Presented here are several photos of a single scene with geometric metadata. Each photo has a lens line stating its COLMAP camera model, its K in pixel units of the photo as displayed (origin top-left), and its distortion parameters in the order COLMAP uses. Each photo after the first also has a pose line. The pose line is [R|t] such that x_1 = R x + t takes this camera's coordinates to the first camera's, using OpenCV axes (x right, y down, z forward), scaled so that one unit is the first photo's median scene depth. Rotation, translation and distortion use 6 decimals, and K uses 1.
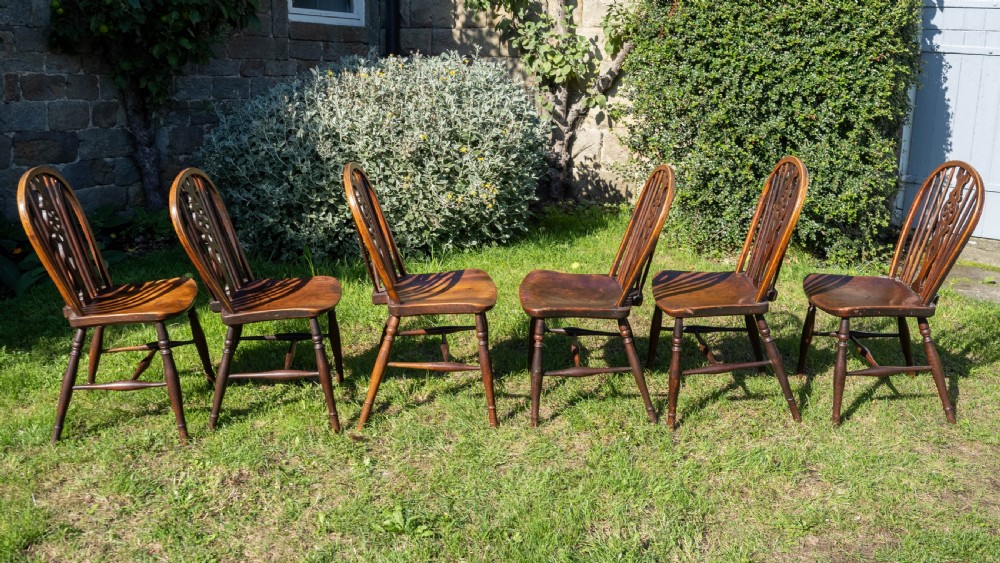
lens RADIAL K [[956.0, 0, 518.4], [0, 956.0, 241.1], [0, 0, 1]] dist [0.009147, 0.002501]
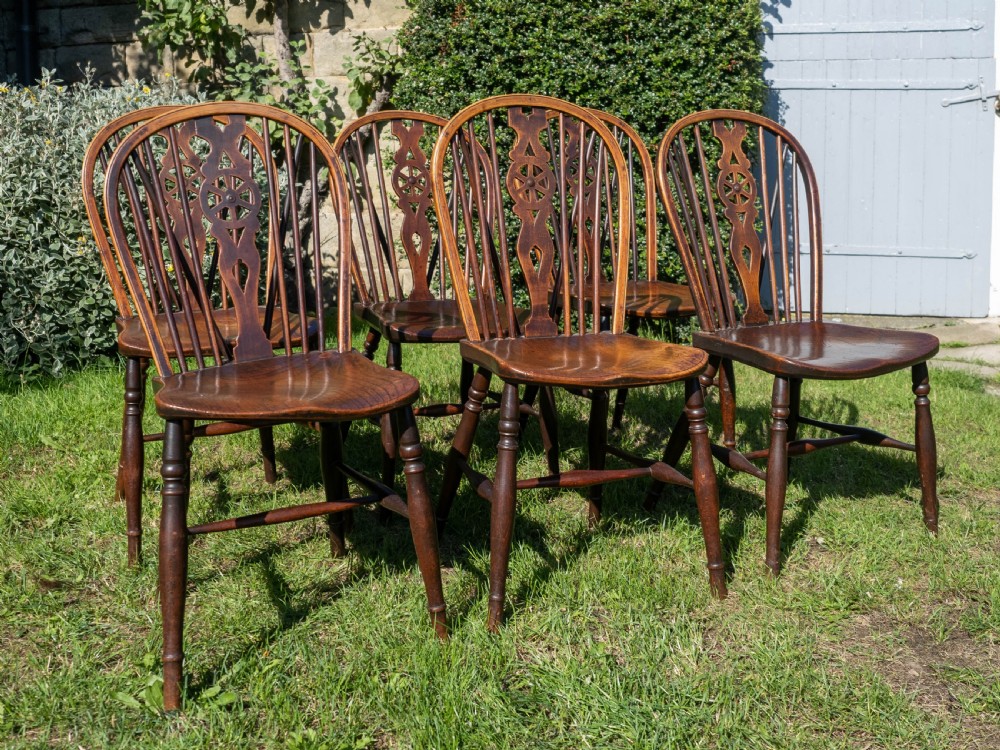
lens RADIAL K [[1166.9, 0, 547.6], [0, 1166.9, 296.7], [0, 0, 1]] dist [0.021736, -0.017312]
pose [[0.950946, -0.041834, 0.306516, -0.059802], [0.083825, 0.988592, -0.125134, 0.093378], [-0.297785, 0.144689, 0.943604, 0.164770]]
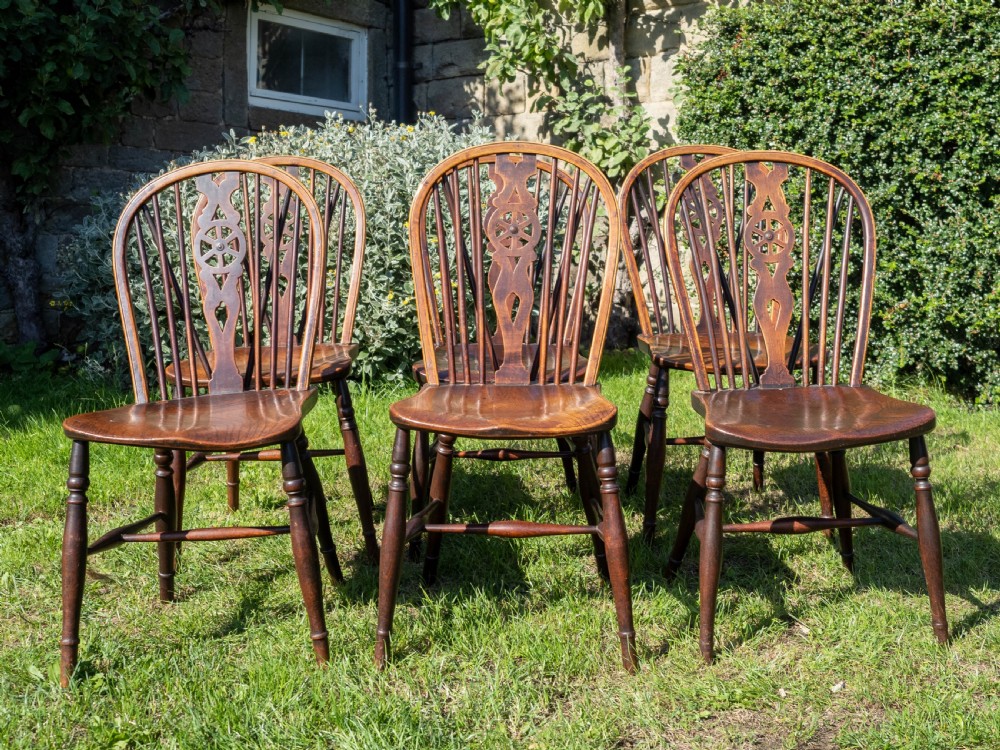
lens RADIAL K [[1321.9, 0, 561.8], [0, 1321.9, 305.4], [0, 0, 1]] dist [0.011690, -0.007804]
pose [[0.992967, -0.005415, -0.118267, 0.153588], [-0.013467, 0.987304, -0.158273, 0.102103], [0.117623, 0.158752, 0.980287, 0.089460]]
